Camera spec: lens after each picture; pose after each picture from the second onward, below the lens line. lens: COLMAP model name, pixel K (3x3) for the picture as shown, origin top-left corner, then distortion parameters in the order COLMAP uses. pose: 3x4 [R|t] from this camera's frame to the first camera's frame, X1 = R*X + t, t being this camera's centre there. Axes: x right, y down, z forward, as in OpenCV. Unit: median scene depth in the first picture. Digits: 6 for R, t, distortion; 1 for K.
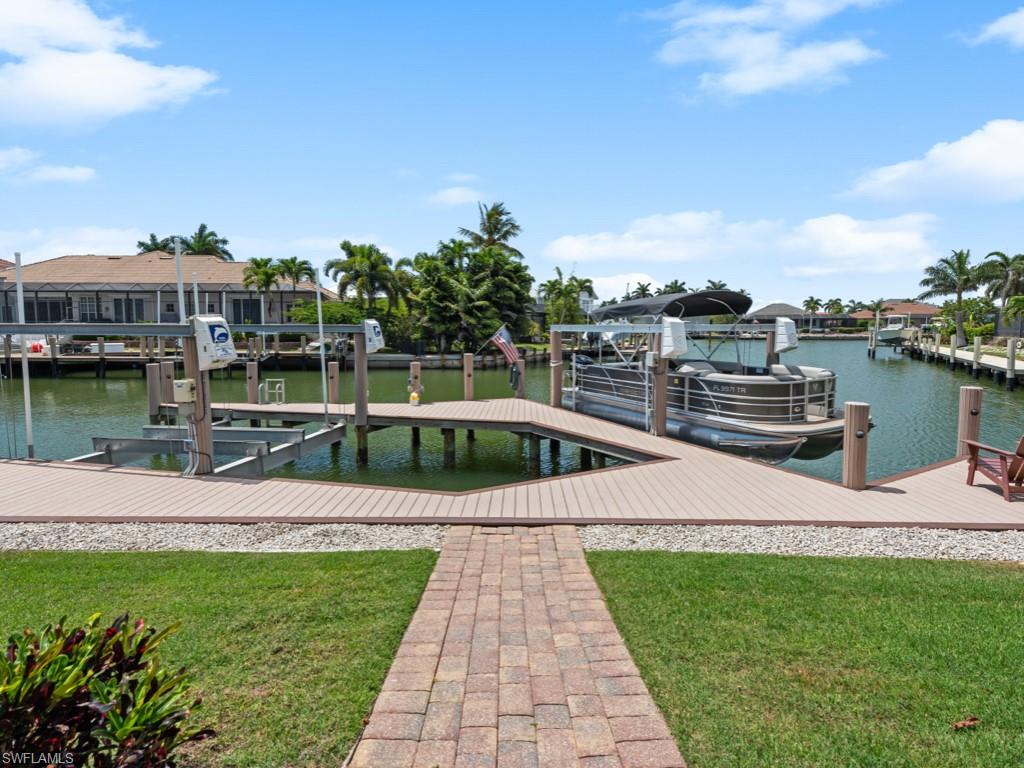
lens RADIAL K [[482.0, 0, 512.7], [0, 482.0, 364.2], [0, 0, 1]] dist [0.027738, -0.013254]
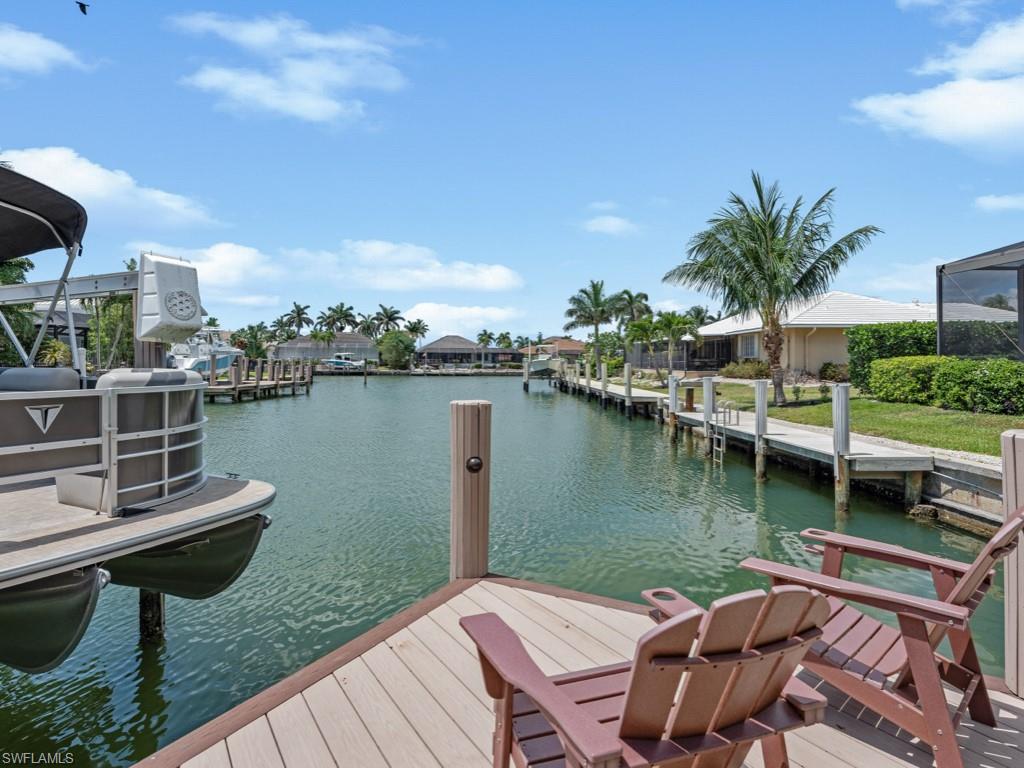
lens RADIAL K [[598.9, 0, 511.9], [0, 598.9, 359.3], [0, 0, 1]] dist [0.007433, 0.000075]
pose [[0.836319, 0.011264, 0.548127, 0.143685], [0.034903, 0.996667, -0.073735, 0.010423], [-0.547131, 0.080797, 0.833138, 0.117531]]
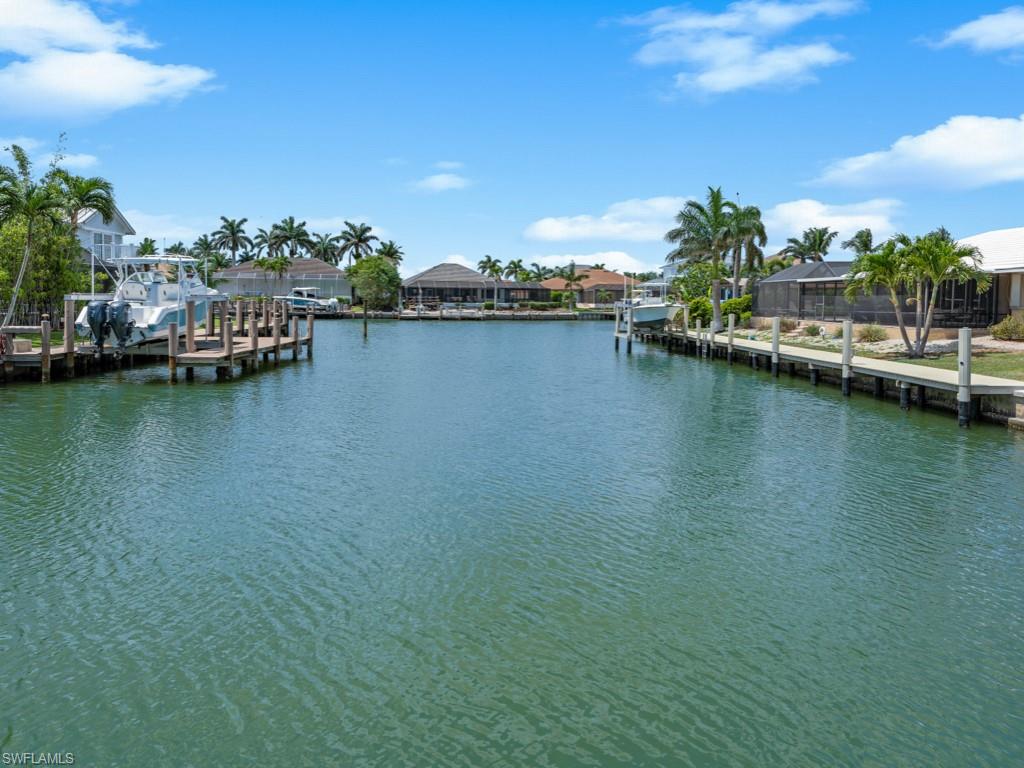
lens RADIAL K [[776.4, 0, 512.9], [0, 776.4, 348.4], [0, 0, 1]] dist [0.049928, -0.059590]
pose [[0.822367, -0.025615, 0.568381, 0.093457], [0.032349, 0.999475, -0.001762, -0.027404], [-0.568037, 0.019835, 0.822764, 0.373081]]
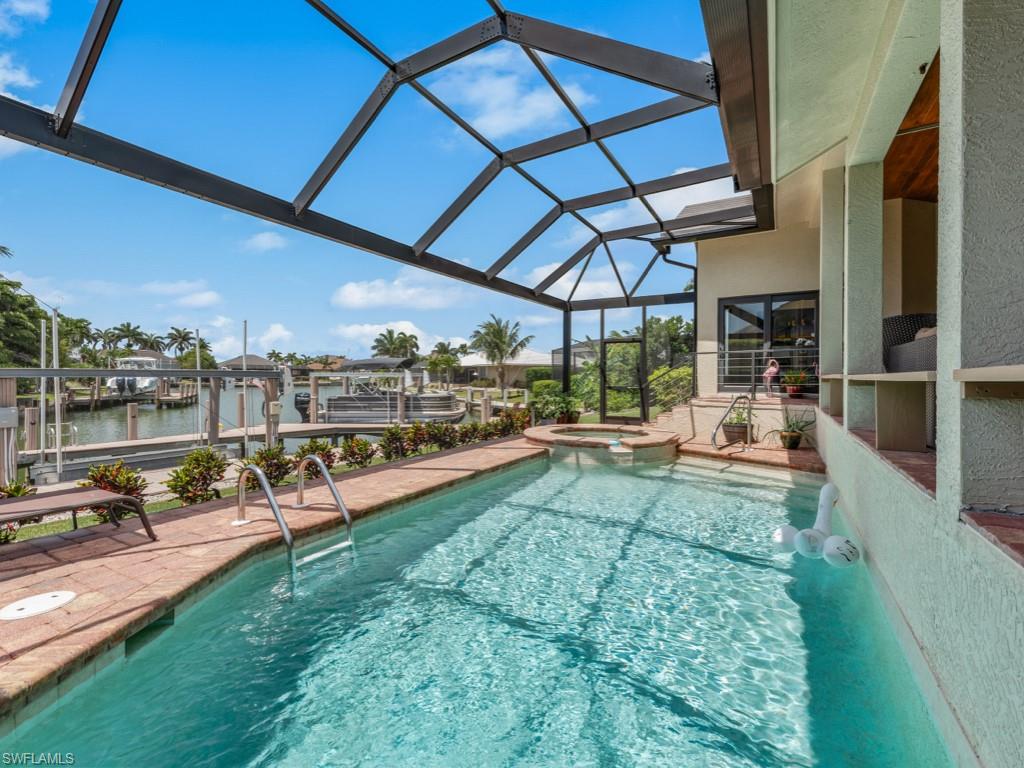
lens RADIAL K [[451.7, 0, 515.6], [0, 451.7, 378.0], [0, 0, 1]] dist [0.008569, -0.000655]
pose [[0.472575, -0.000763, 0.881290, -0.302960], [0.064038, 0.997386, -0.033475, 0.010133], [-0.878961, 0.072255, 0.471389, -0.101216]]
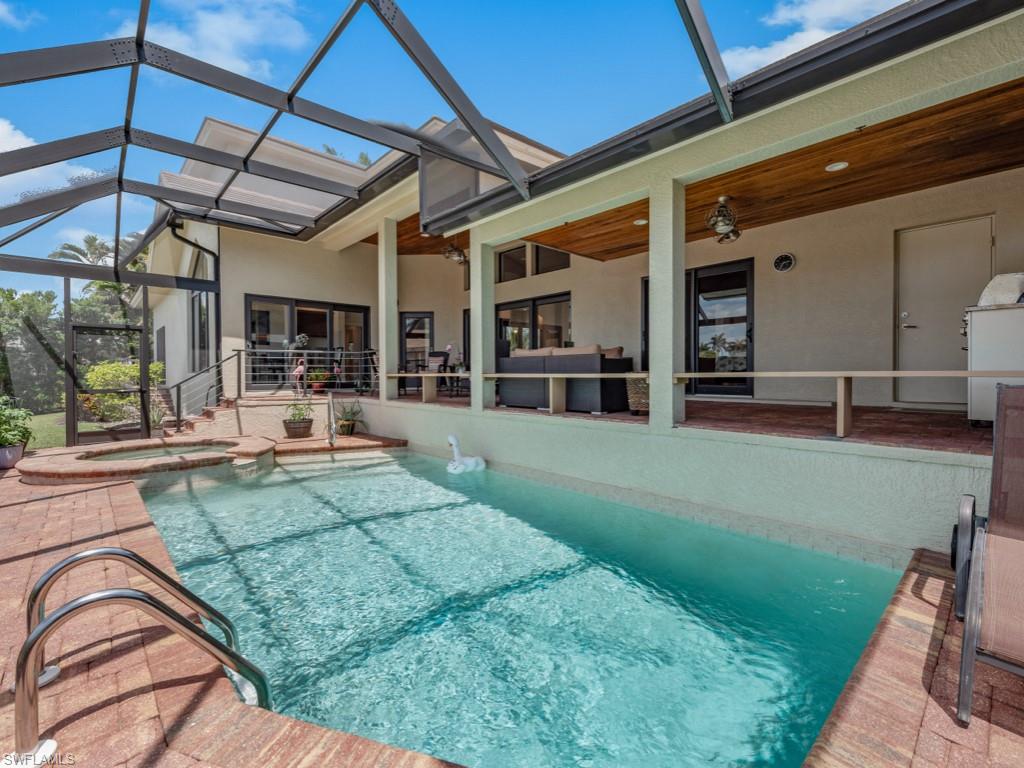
lens RADIAL K [[451.7, 0, 515.6], [0, 451.7, 378.0], [0, 0, 1]] dist [0.008569, -0.000655]
pose [[-0.702995, -0.005124, 0.711177, -0.301436], [0.057851, 0.996248, 0.064363, 0.001934], [-0.708838, 0.086389, -0.700061, -0.008820]]
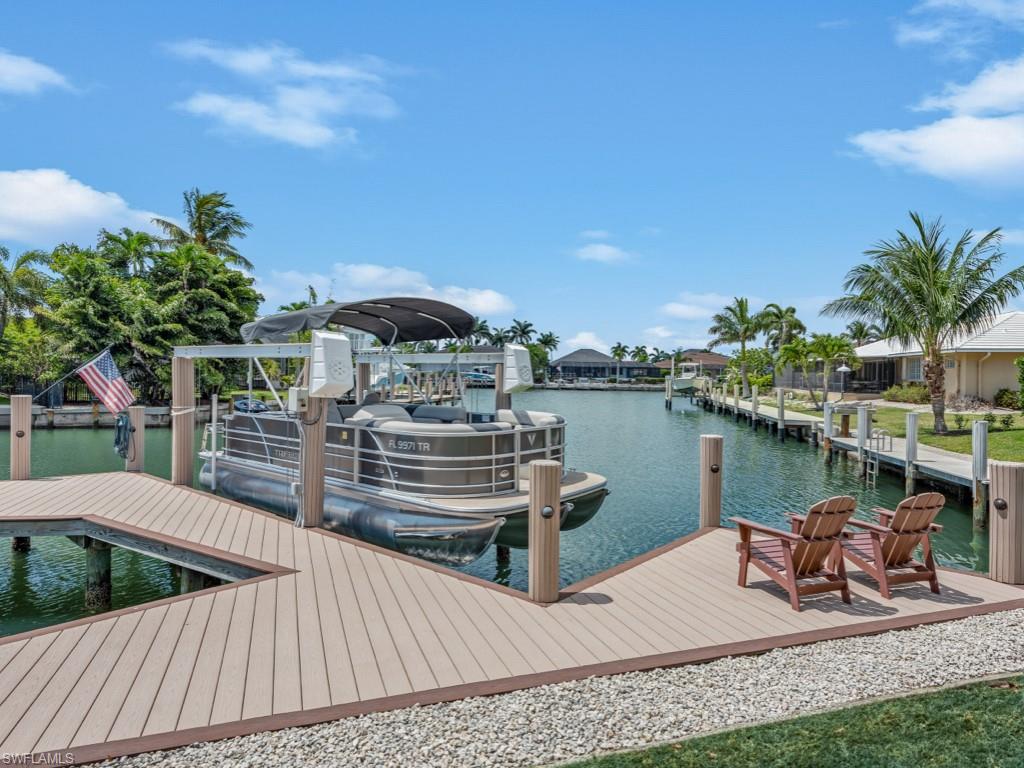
lens RADIAL K [[619.7, 0, 510.5], [0, 619.7, 375.9], [0, 0, 1]] dist [0.008926, -0.001589]
pose [[0.932322, 0.017245, 0.361218, 0.061527], [0.008833, 0.997478, -0.070418, 0.004202], [-0.361522, 0.068843, 0.929819, 0.043608]]
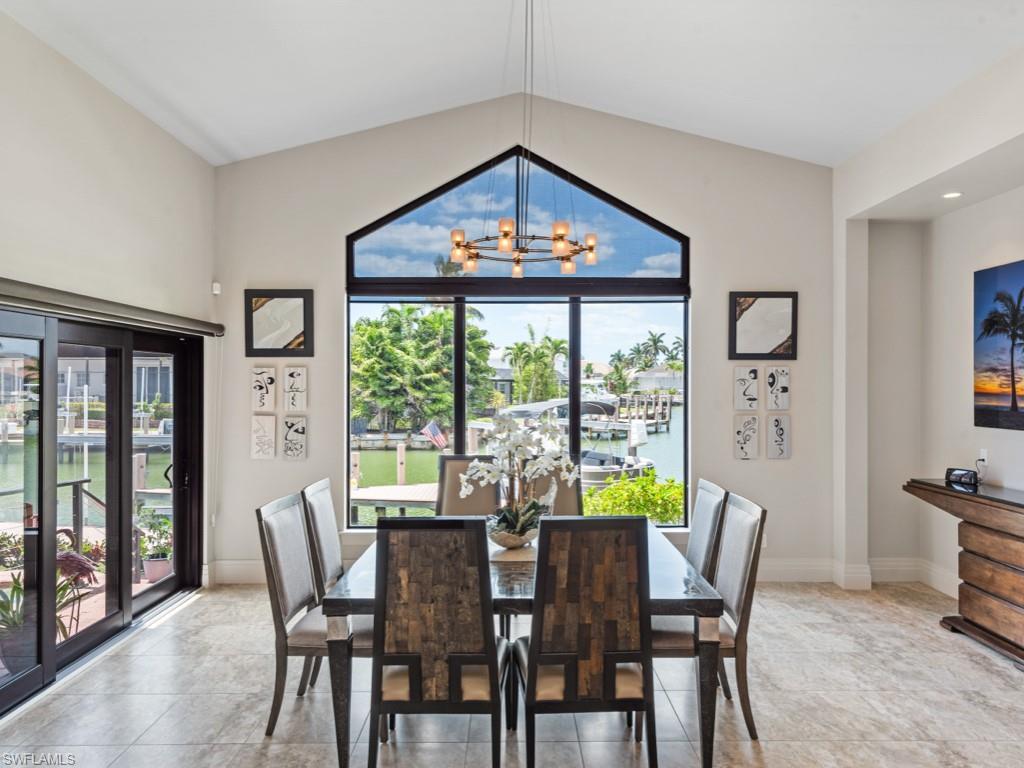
lens RADIAL K [[674.0, 0, 512.0], [0, 674.0, 384.0], [0, 0, 1]] dist [0.005930, -0.000254]
pose [[0.999508, 0.001184, 0.031336, 0.043679], [0.001256, 0.996973, -0.077738, -0.013991], [-0.031333, 0.077739, 0.996481, -0.225962]]
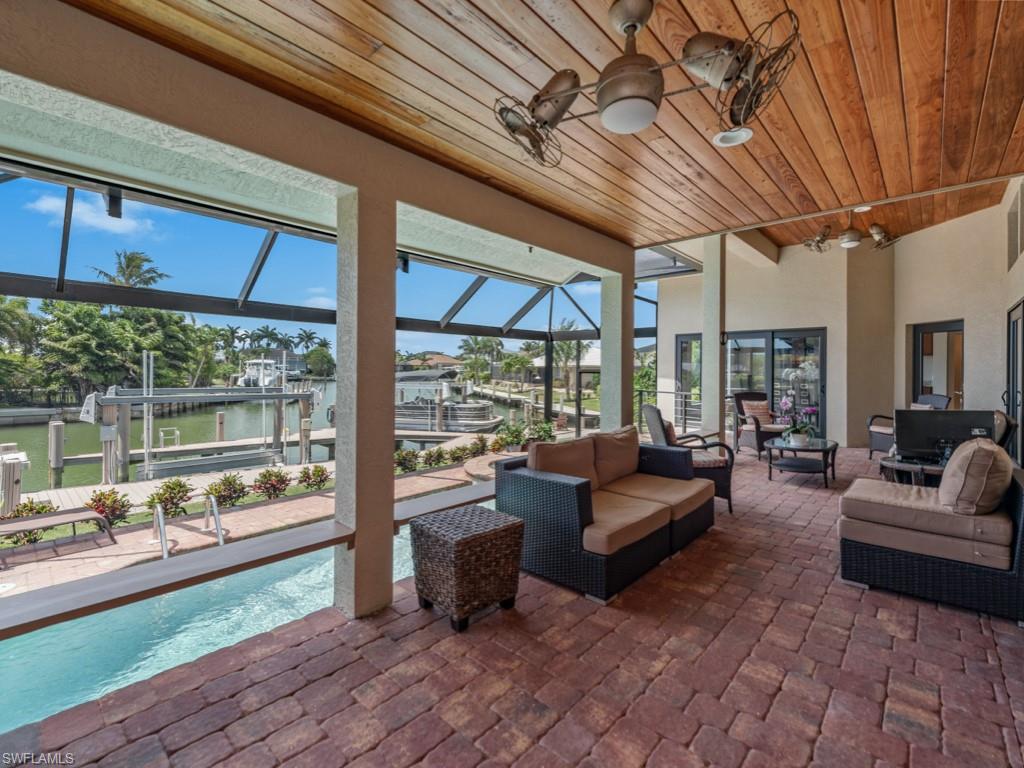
lens RADIAL K [[455.0, 0, 509.2], [0, 455.0, 370.6], [0, 0, 1]] dist [0.009929, -0.000418]
pose [[0.659184, 0.005199, 0.751964, -0.281525], [0.048152, 0.997632, -0.049108, -0.006536], [-0.750439, 0.068580, 0.657373, -0.181003]]
